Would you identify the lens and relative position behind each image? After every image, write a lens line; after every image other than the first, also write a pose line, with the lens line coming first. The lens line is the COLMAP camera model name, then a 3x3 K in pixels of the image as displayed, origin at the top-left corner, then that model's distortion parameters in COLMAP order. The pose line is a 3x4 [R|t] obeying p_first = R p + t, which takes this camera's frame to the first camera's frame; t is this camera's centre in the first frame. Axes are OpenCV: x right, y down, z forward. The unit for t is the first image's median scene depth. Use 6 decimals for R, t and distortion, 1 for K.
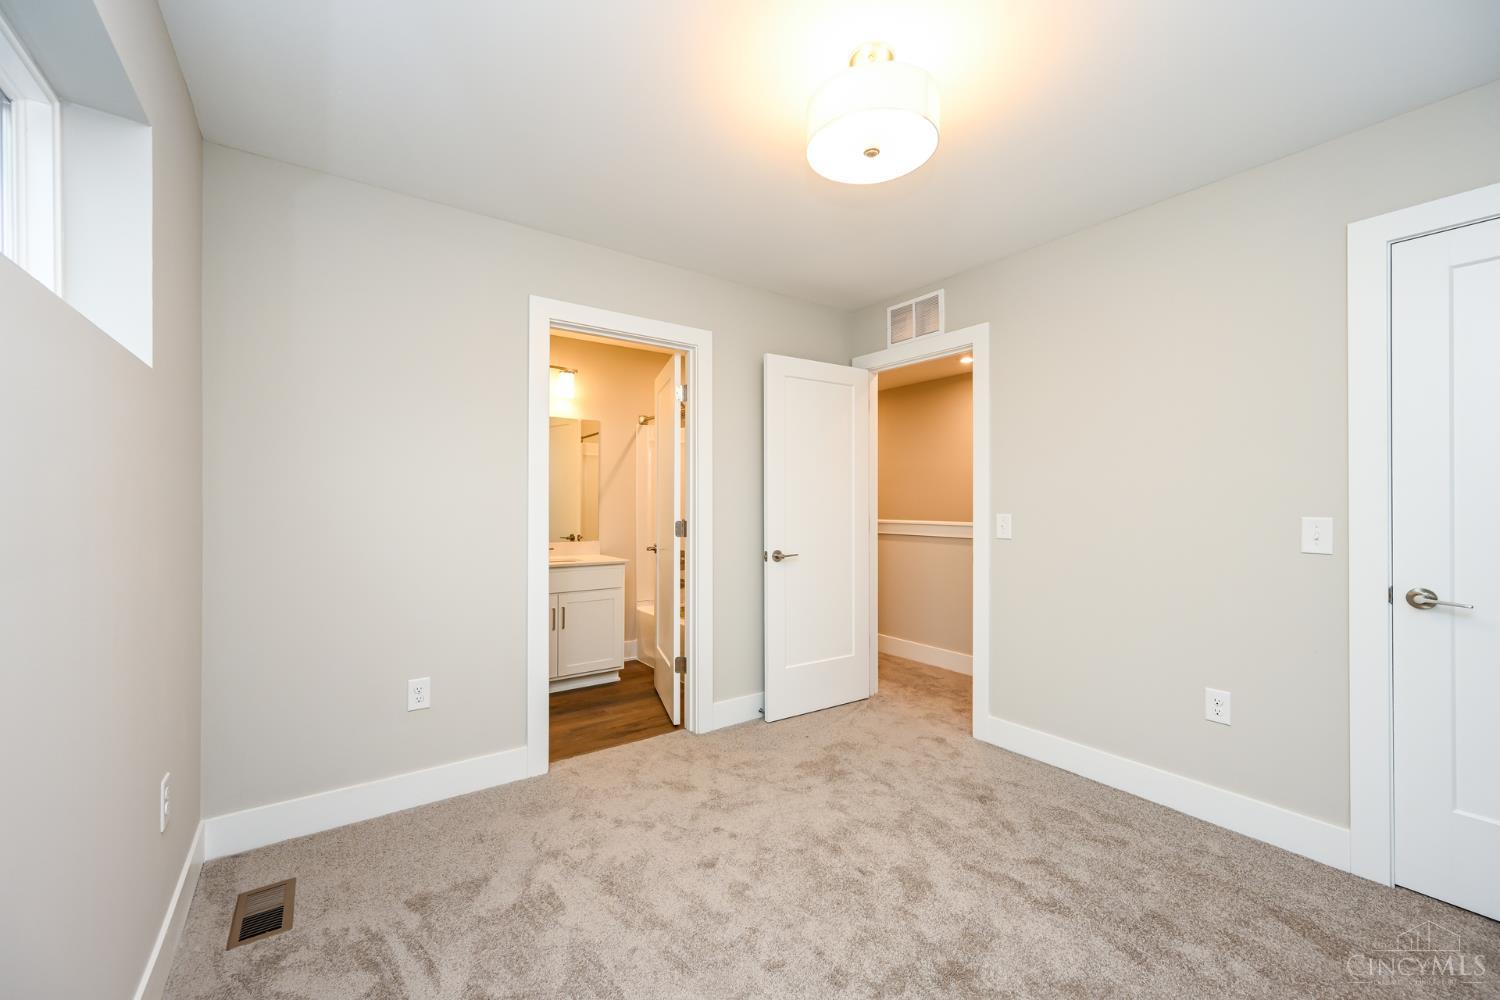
lens RADIAL K [[596.2, 0, 753.0], [0, 596.2, 498.5], [0, 0, 1]] dist [0.001808, 0.000627]
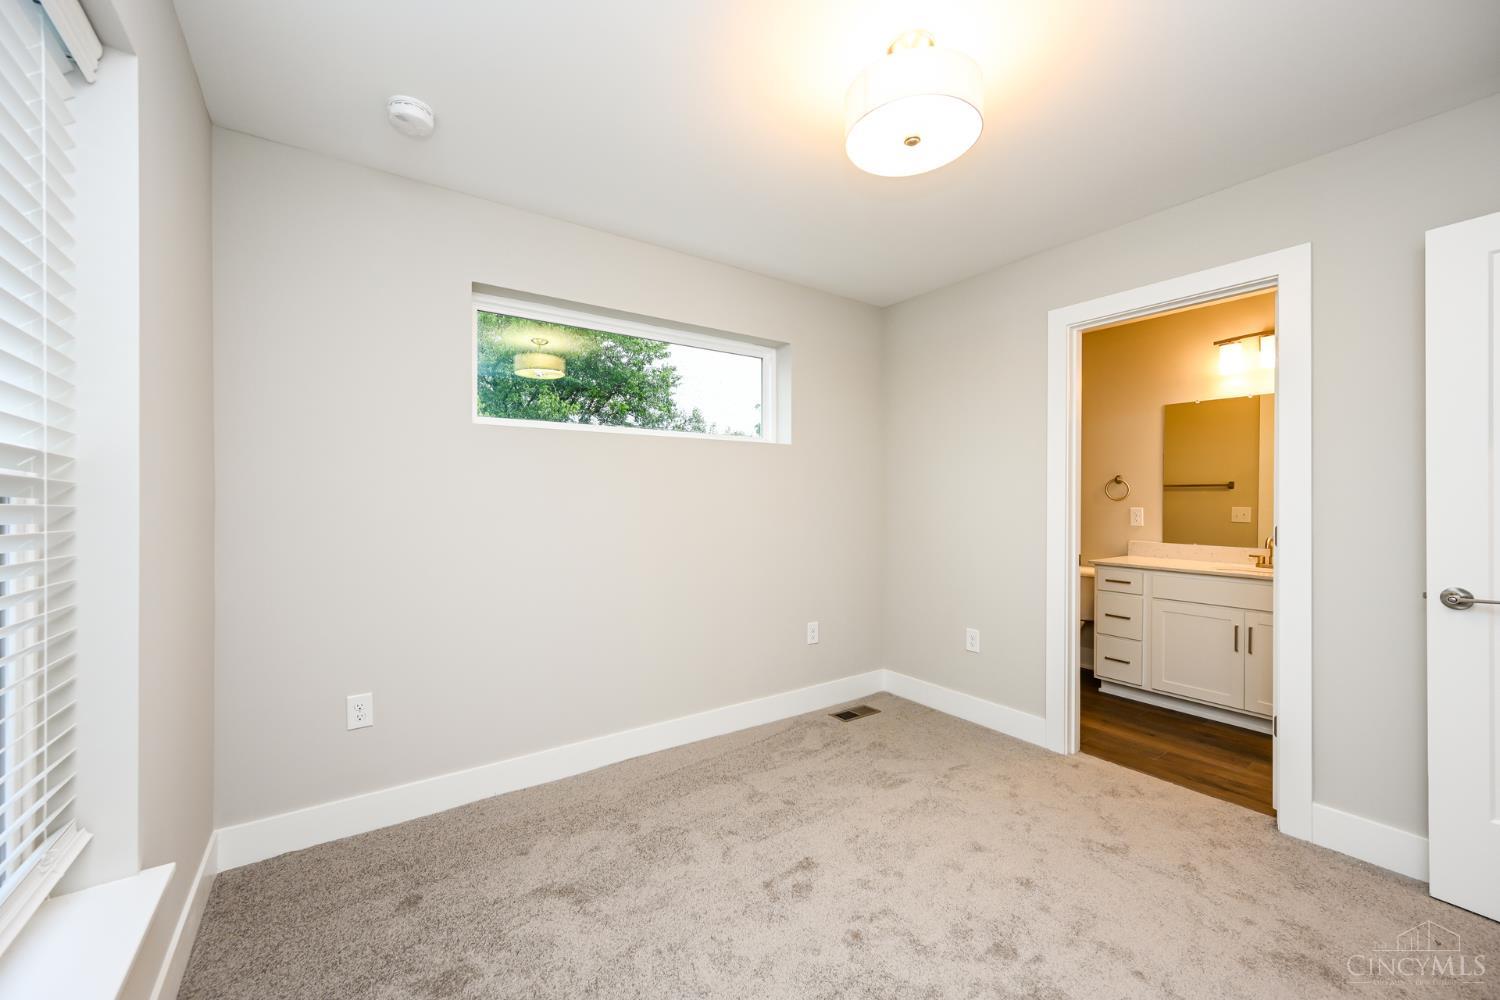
lens RADIAL K [[596.2, 0, 760.5], [0, 596.2, 501.8], [0, 0, 1]] dist [0.001808, 0.000627]
pose [[-0.007056, 0.000986, -0.999975, 0.747323], [0.005214, 0.999986, 0.000949, 0.005212], [0.999962, -0.005207, -0.007061, 0.484175]]
